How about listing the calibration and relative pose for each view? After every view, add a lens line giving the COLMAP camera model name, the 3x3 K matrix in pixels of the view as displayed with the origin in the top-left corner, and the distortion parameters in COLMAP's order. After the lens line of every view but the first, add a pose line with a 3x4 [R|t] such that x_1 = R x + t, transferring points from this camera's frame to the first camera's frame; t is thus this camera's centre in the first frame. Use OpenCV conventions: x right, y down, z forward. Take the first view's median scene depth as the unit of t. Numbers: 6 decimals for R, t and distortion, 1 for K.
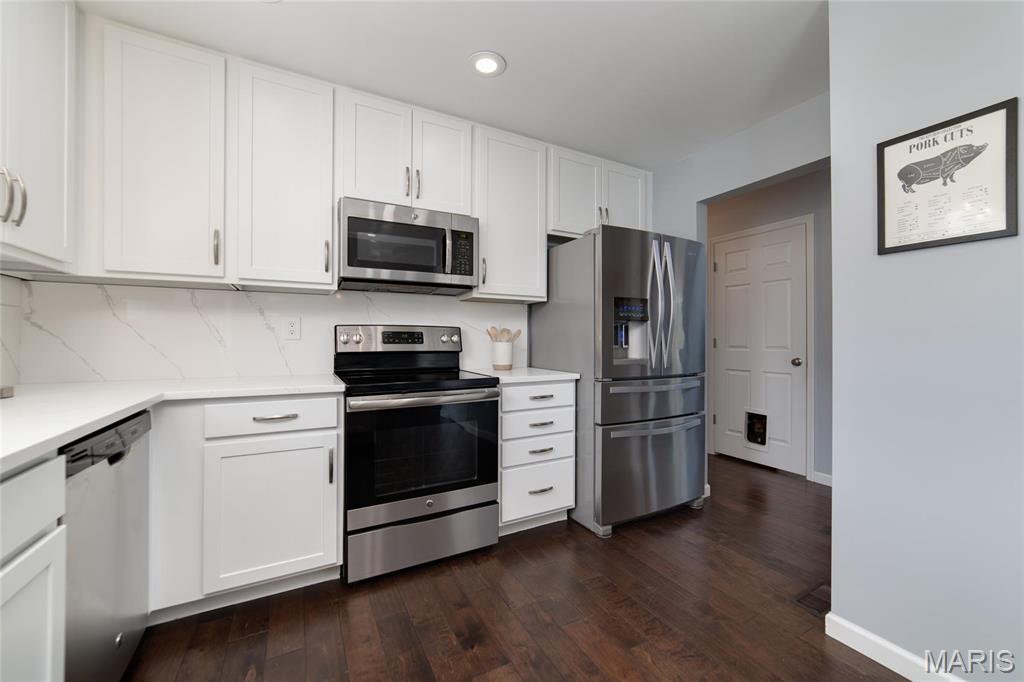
lens RADIAL K [[430.8, 0, 513.3], [0, 430.8, 338.6], [0, 0, 1]] dist [0.000726, 0.000042]
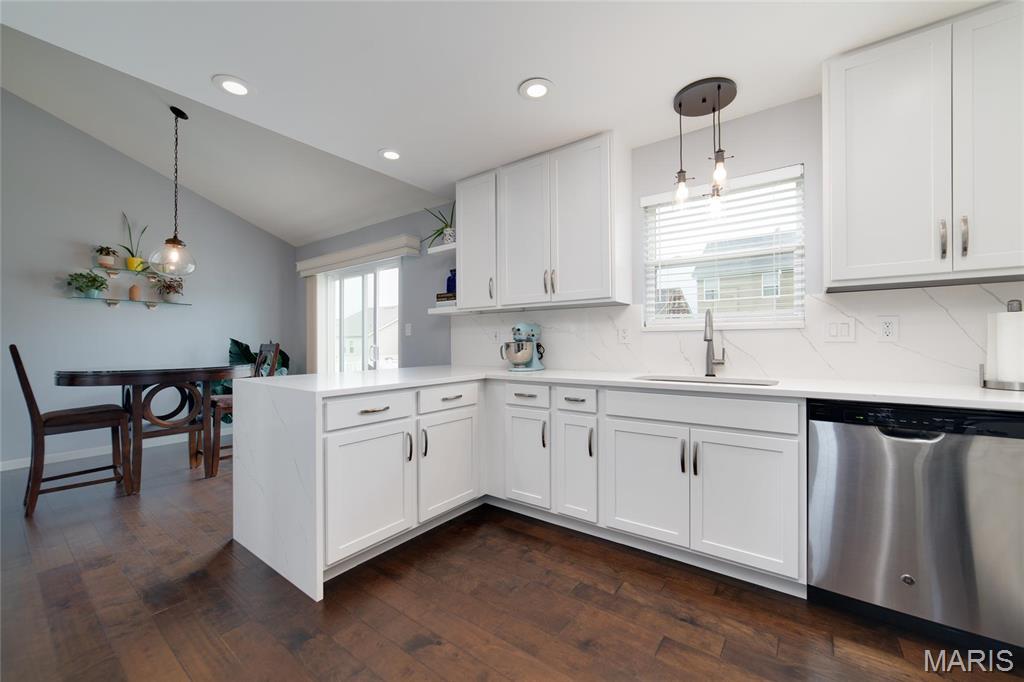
lens RADIAL K [[396.8, 0, 512.7], [0, 396.8, 338.3], [0, 0, 1]] dist [-0.001121, 0.000429]
pose [[0.400756, -0.015565, -0.916052, 0.332525], [0.008252, 0.999876, -0.013379, 0.002320], [0.916148, -0.002197, 0.400835, 0.200134]]
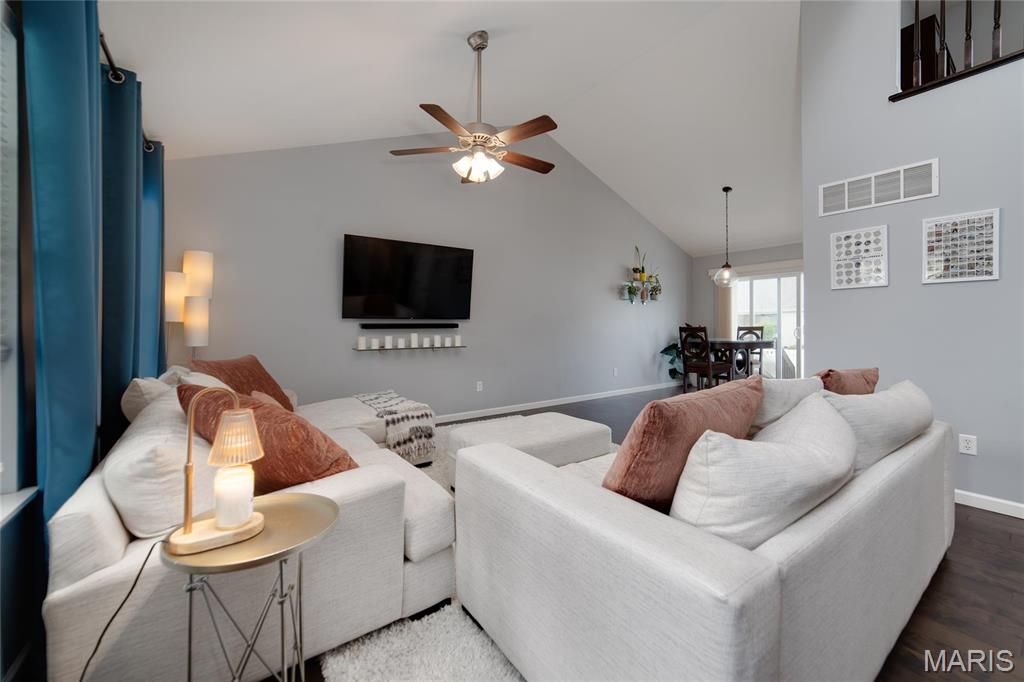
lens RADIAL K [[396.8, 0, 513.5], [0, 396.8, 331.8], [0, 0, 1]] dist [-0.001121, 0.000429]
pose [[0.099434, 0.009707, -0.994997, 0.595037], [0.005828, 0.999930, 0.010338, -0.002241], [0.995027, -0.006827, 0.099371, -0.909607]]
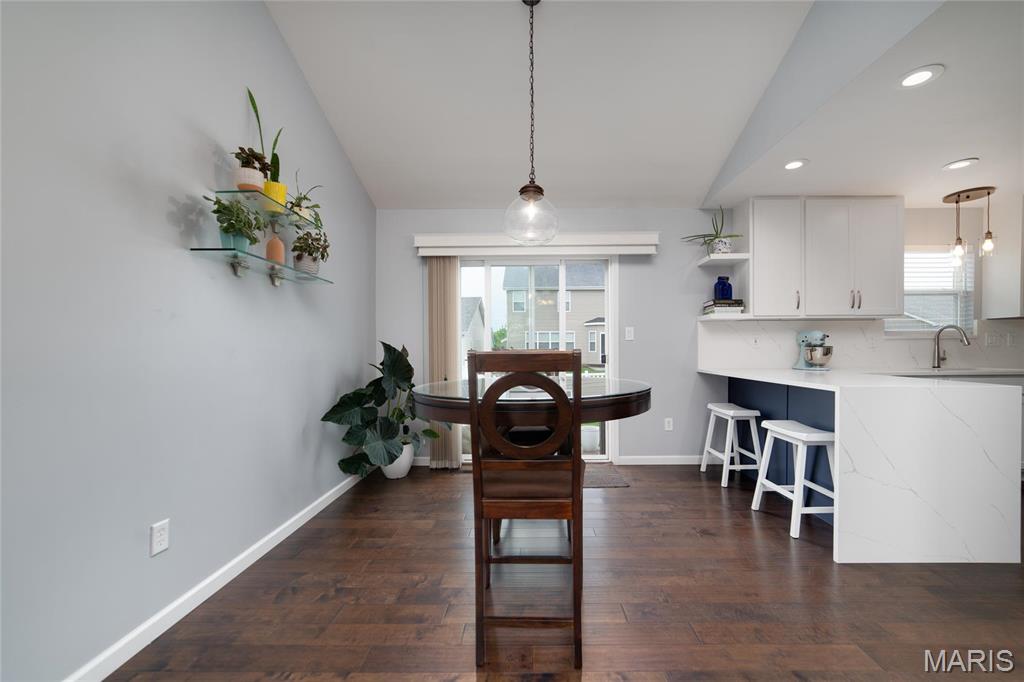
lens RADIAL K [[396.8, 0, 517.3], [0, 396.8, 349.5], [0, 0, 1]] dist [-0.001121, 0.000429]
pose [[0.861795, -0.008341, -0.507188, -0.387778], [0.011832, 0.999923, 0.003660, -0.004194], [0.507119, -0.009155, 0.861828, -0.524389]]
